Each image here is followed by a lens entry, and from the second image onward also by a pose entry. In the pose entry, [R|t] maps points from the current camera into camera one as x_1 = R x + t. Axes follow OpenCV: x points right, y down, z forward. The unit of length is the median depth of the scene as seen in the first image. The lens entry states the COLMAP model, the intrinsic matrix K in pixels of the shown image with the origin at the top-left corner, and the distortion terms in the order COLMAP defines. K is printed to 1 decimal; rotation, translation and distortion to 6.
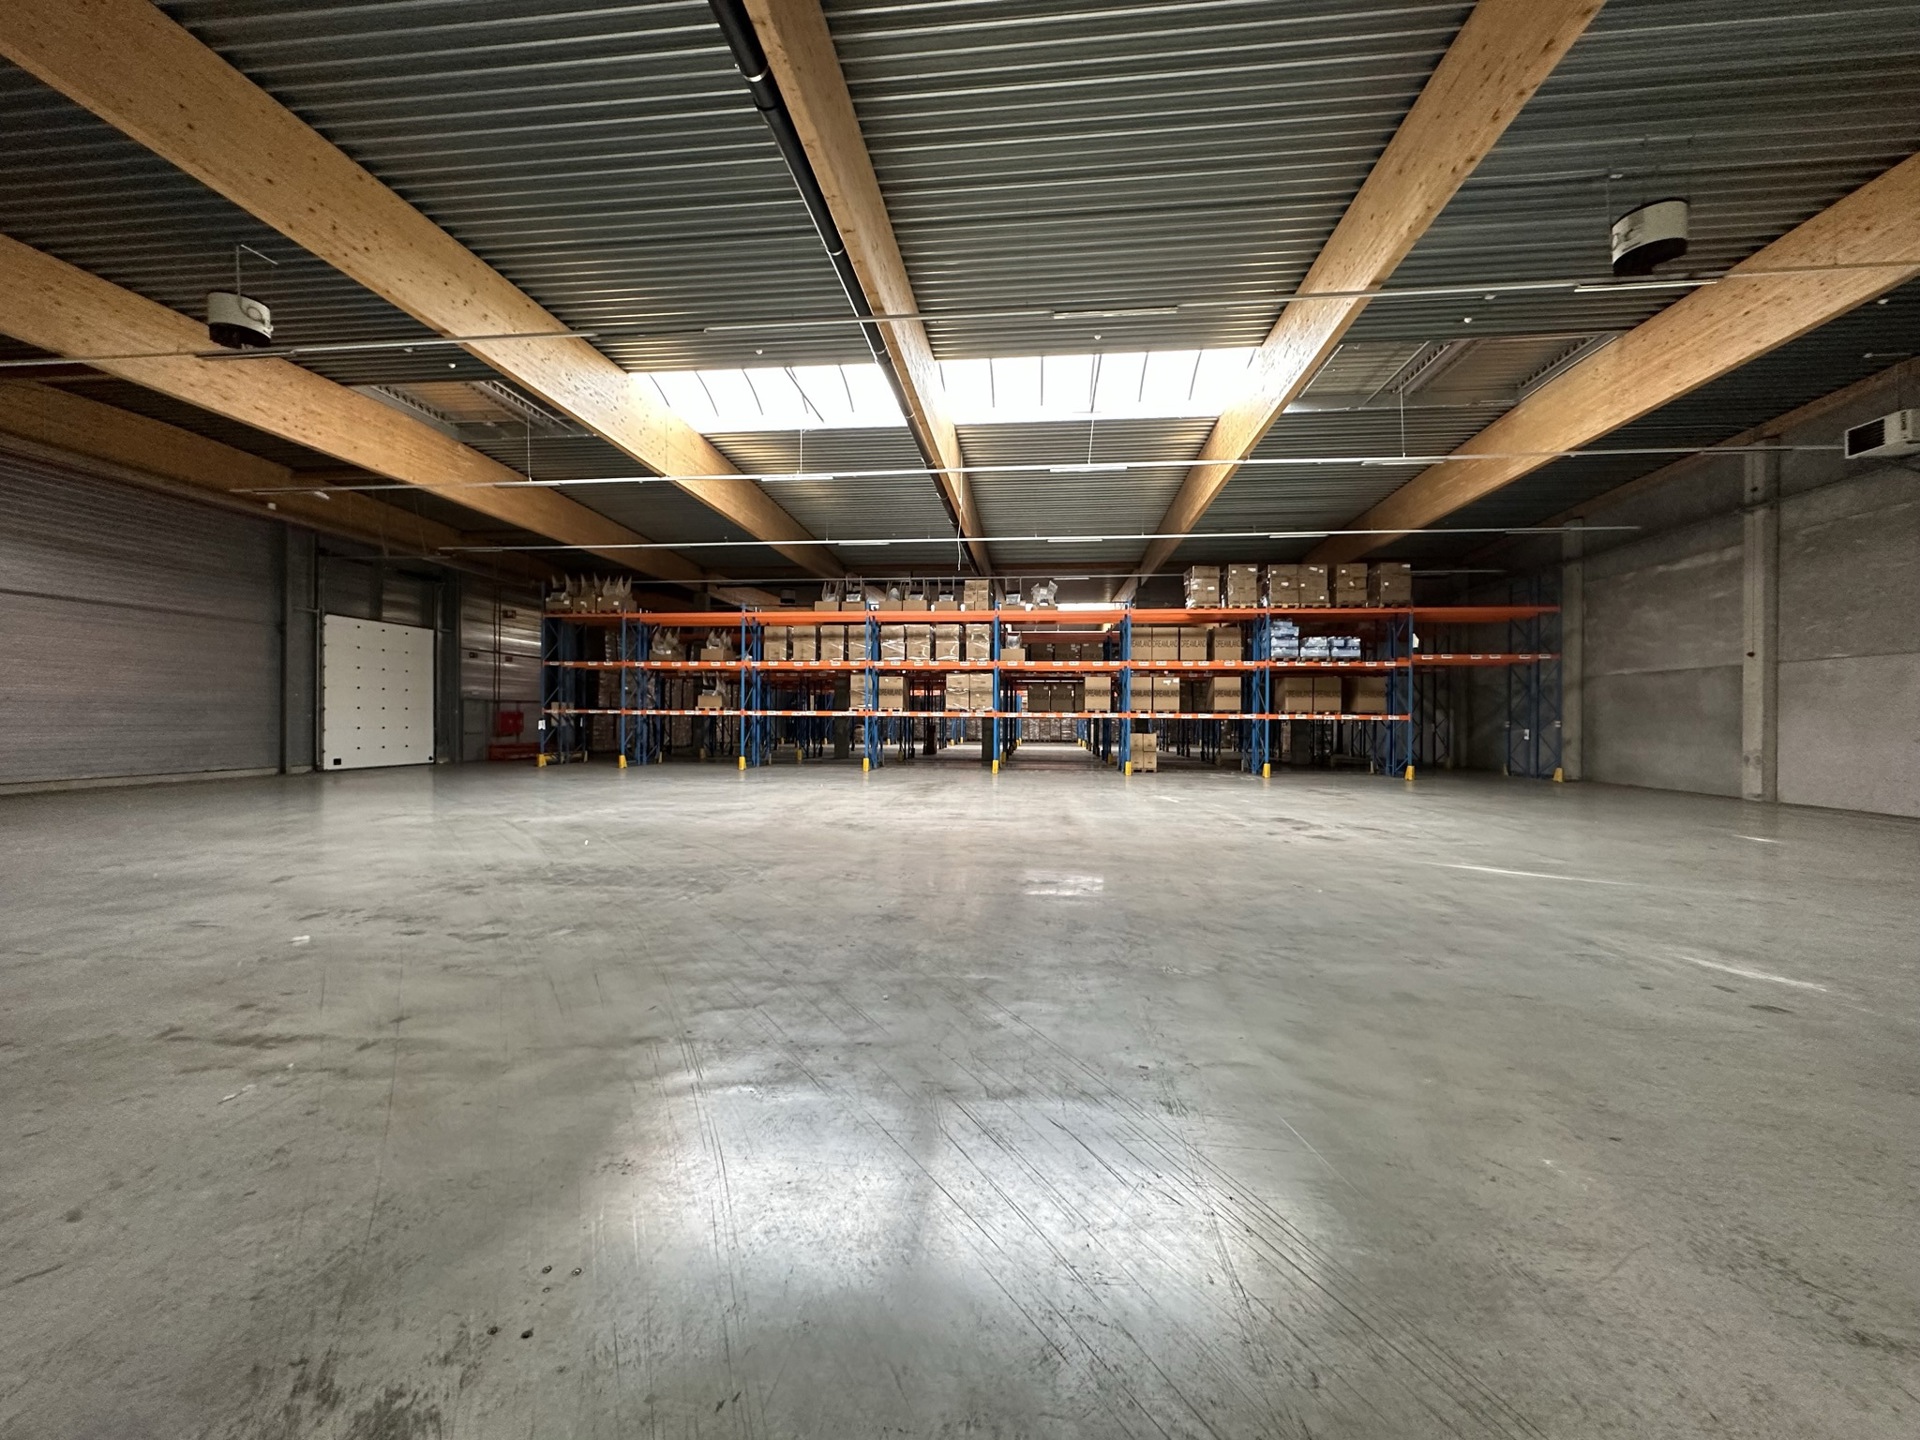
lens RADIAL K [[764.1, 0, 958.3], [0, 764.1, 719.5], [0, 0, 1]] dist [-0.001796, 0.000224]
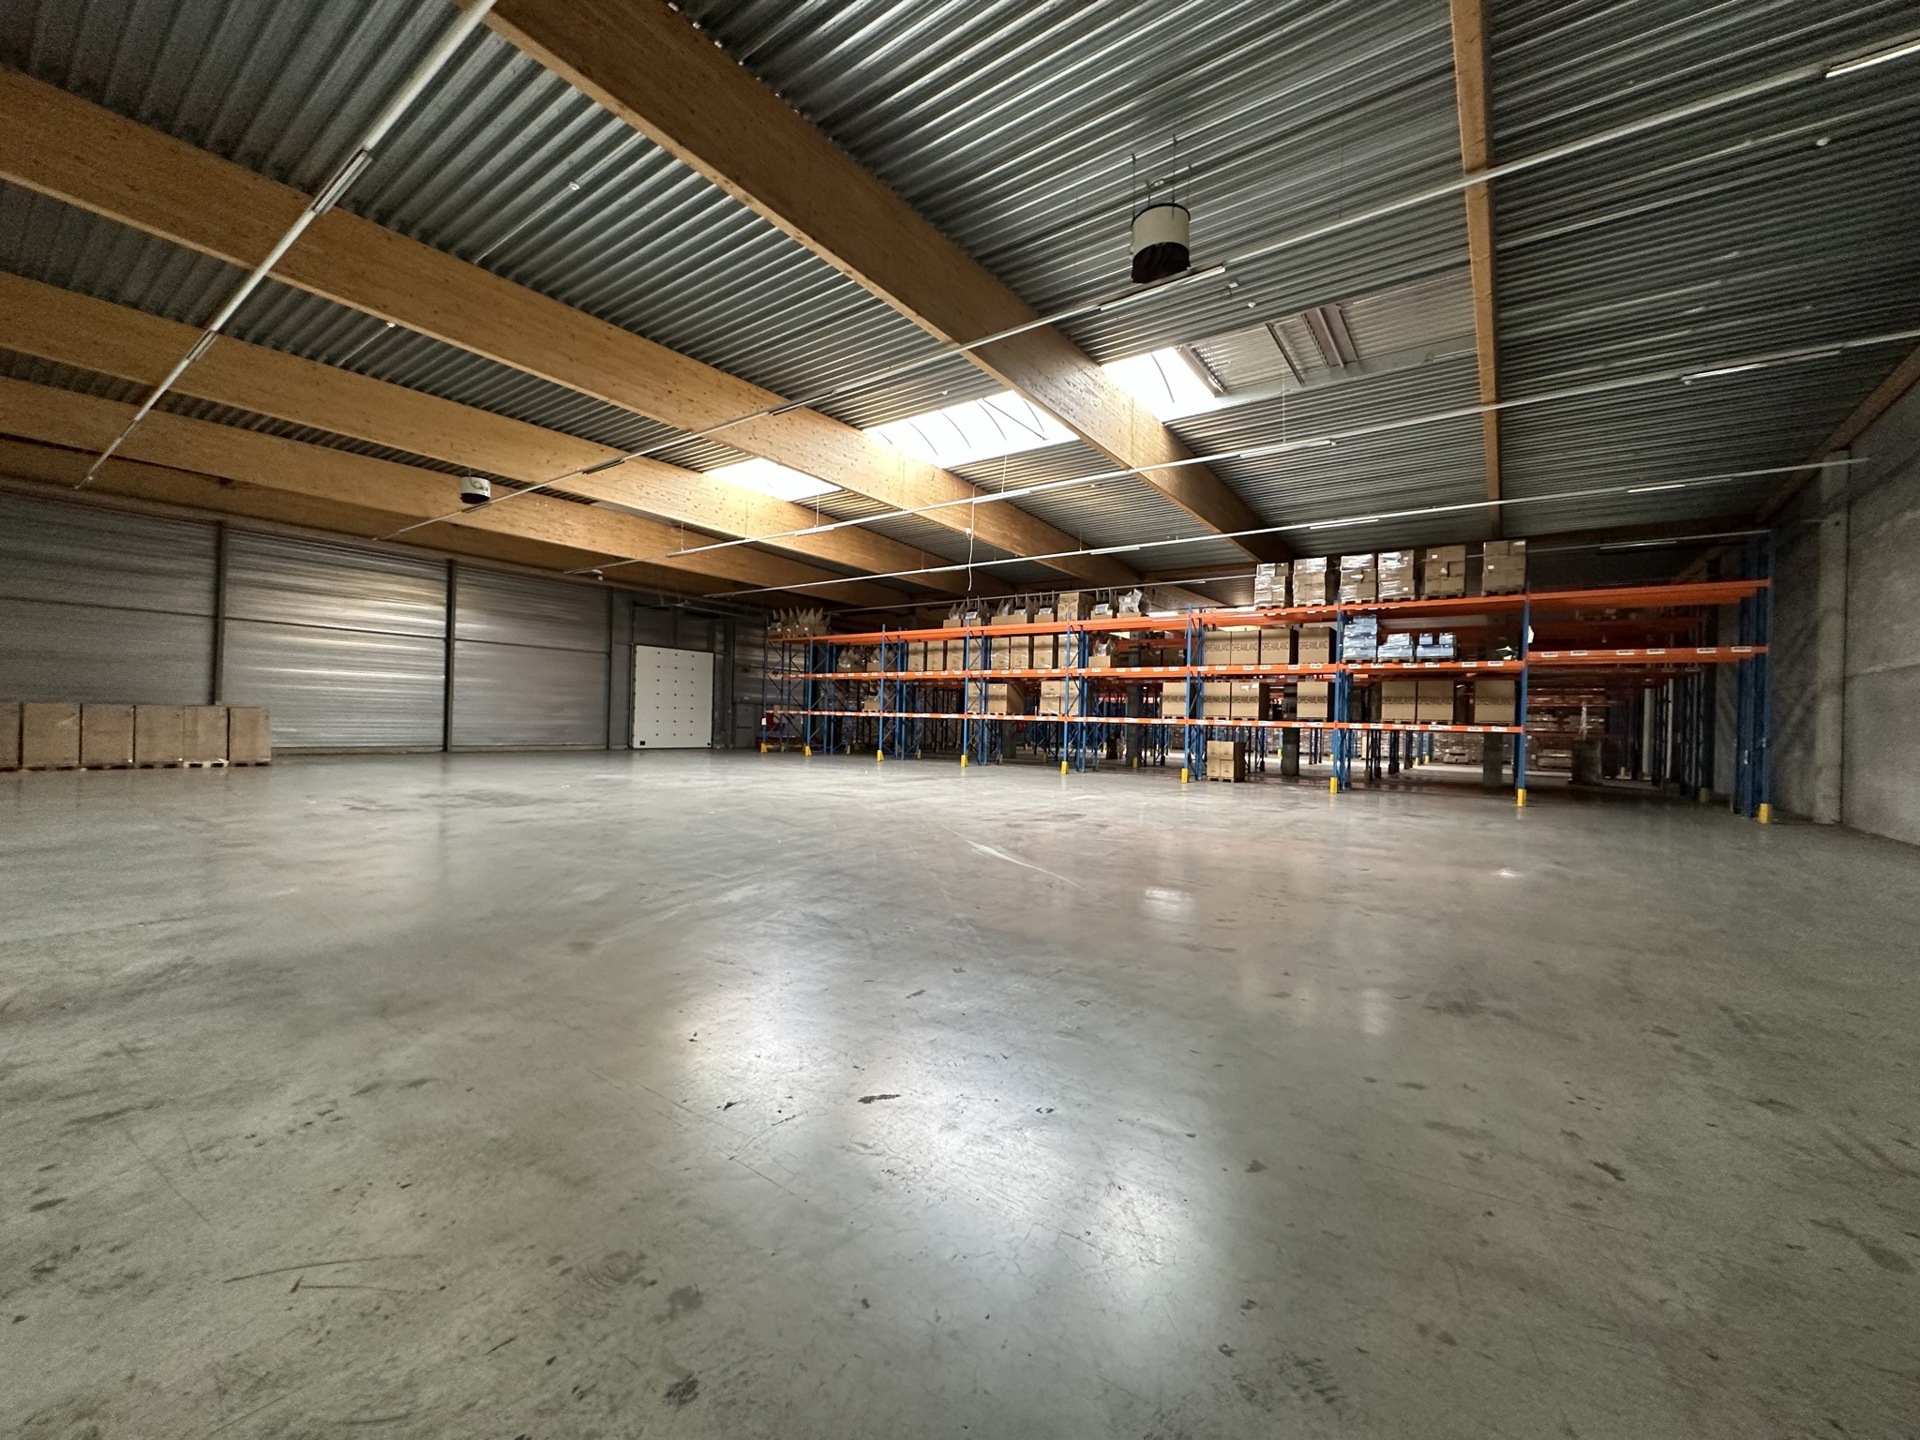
lens RADIAL K [[764.1, 0, 958.3], [0, 764.1, 719.5], [0, 0, 1]] dist [-0.001796, 0.000224]
pose [[0.869100, 0.015809, -0.494384, 0.423523], [-0.021338, 0.999757, -0.005541, 0.003478], [0.494176, 0.015364, 0.869226, -0.000193]]
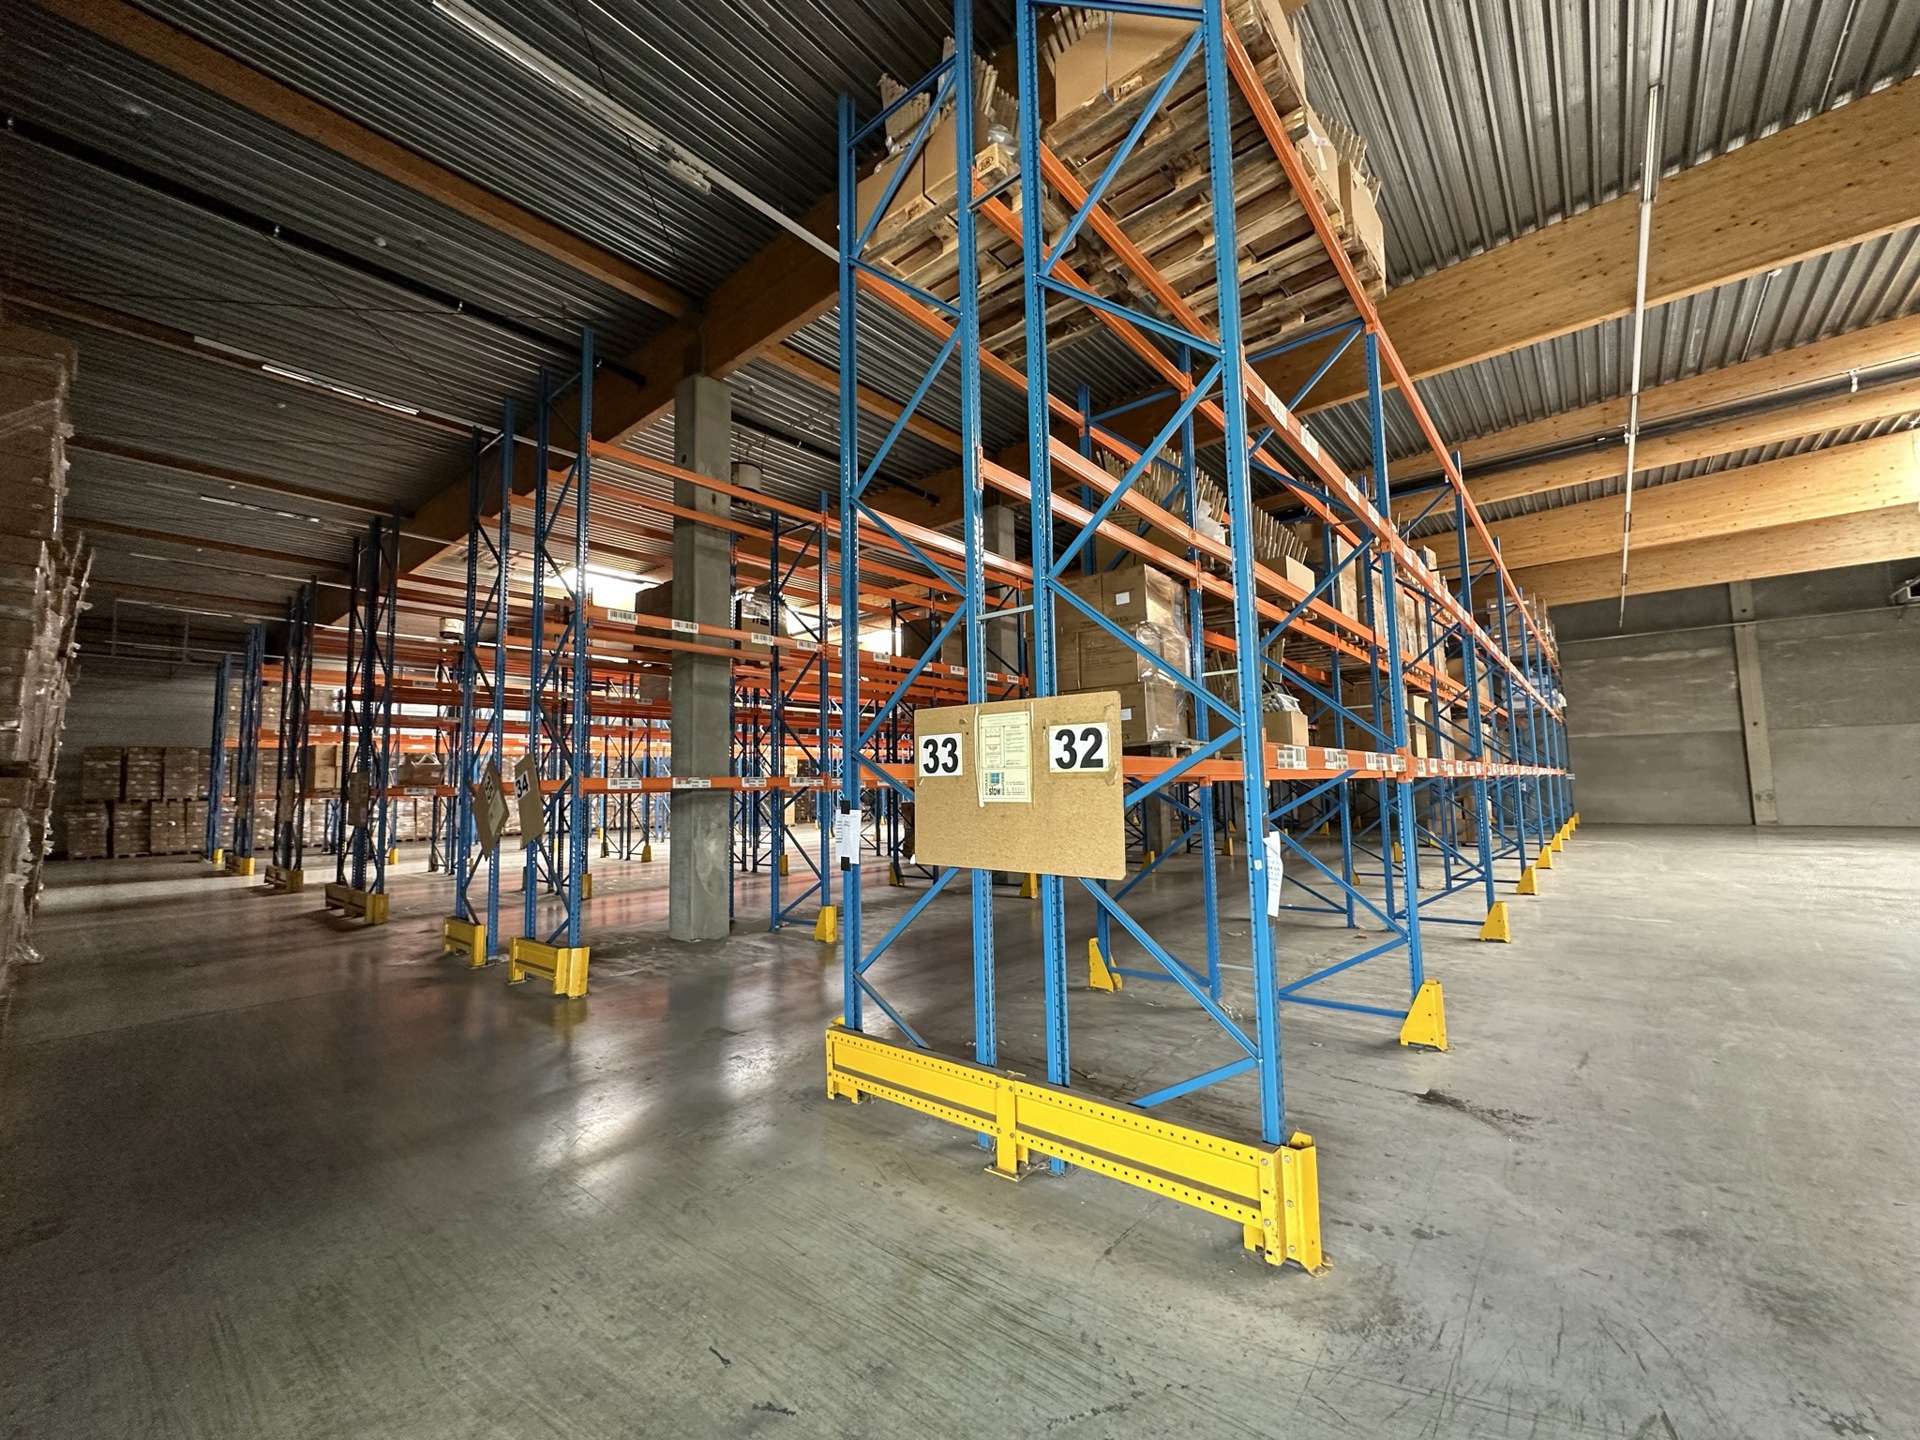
lens RADIAL K [[764.1, 0, 958.3], [0, 764.1, 719.5], [0, 0, 1]] dist [-0.001796, 0.000224]
pose [[0.561198, 0.052993, 0.825984, -0.677234], [0.026972, 0.996247, -0.082243, -0.010338], [-0.827242, 0.068433, 0.557662, 0.990747]]
